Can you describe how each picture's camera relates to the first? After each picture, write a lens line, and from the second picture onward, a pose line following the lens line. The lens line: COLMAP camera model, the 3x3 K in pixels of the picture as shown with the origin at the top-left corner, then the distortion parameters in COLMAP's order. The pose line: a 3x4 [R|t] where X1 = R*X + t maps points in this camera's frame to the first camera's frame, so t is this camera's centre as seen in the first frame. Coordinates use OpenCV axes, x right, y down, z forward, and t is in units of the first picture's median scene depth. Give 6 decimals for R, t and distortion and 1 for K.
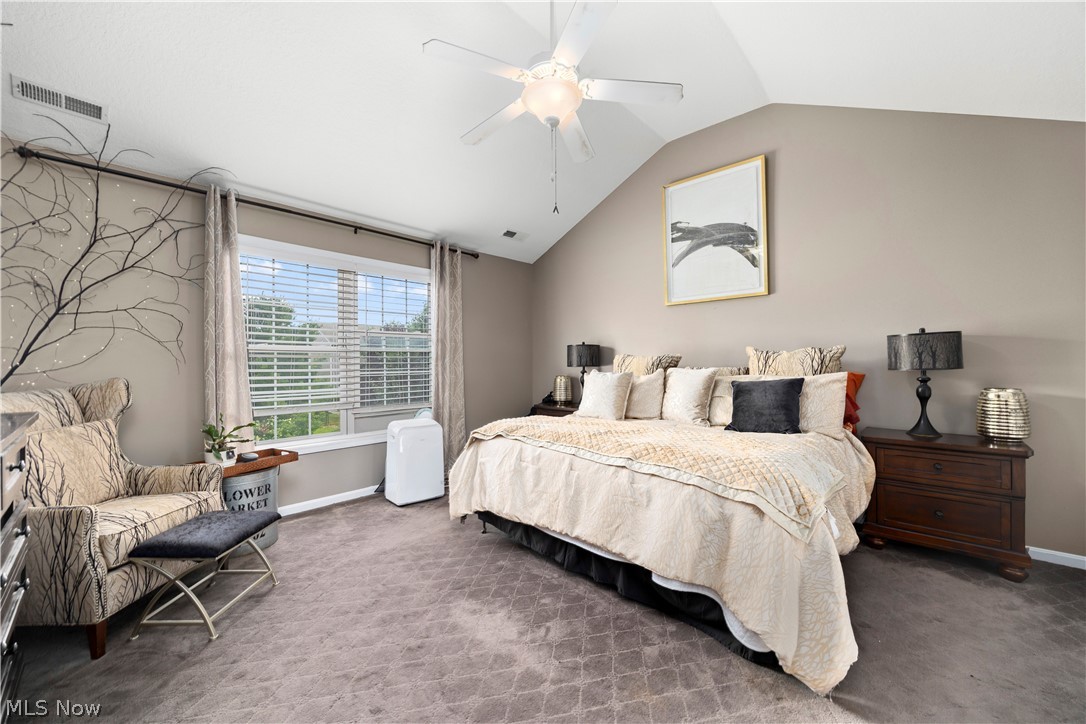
lens RADIAL K [[414.8, 0, 543.9], [0, 414.8, 364.3], [0, 0, 1]] dist [-0.004329, 0.000062]
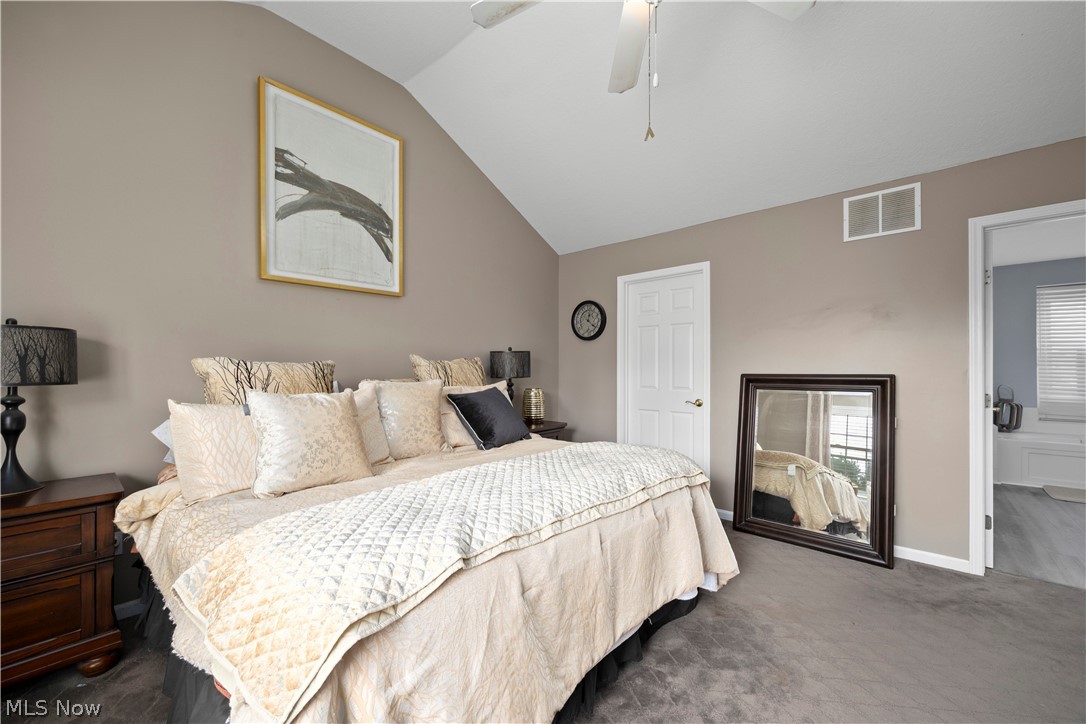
lens RADIAL K [[414.8, 0, 540.5], [0, 414.8, 365.1], [0, 0, 1]] dist [-0.004329, 0.000062]
pose [[-0.016951, 0.005516, 0.999841, -0.336158], [-0.000472, 0.999985, -0.005525, -0.015208], [-0.999856, -0.000566, -0.016949, 0.674304]]
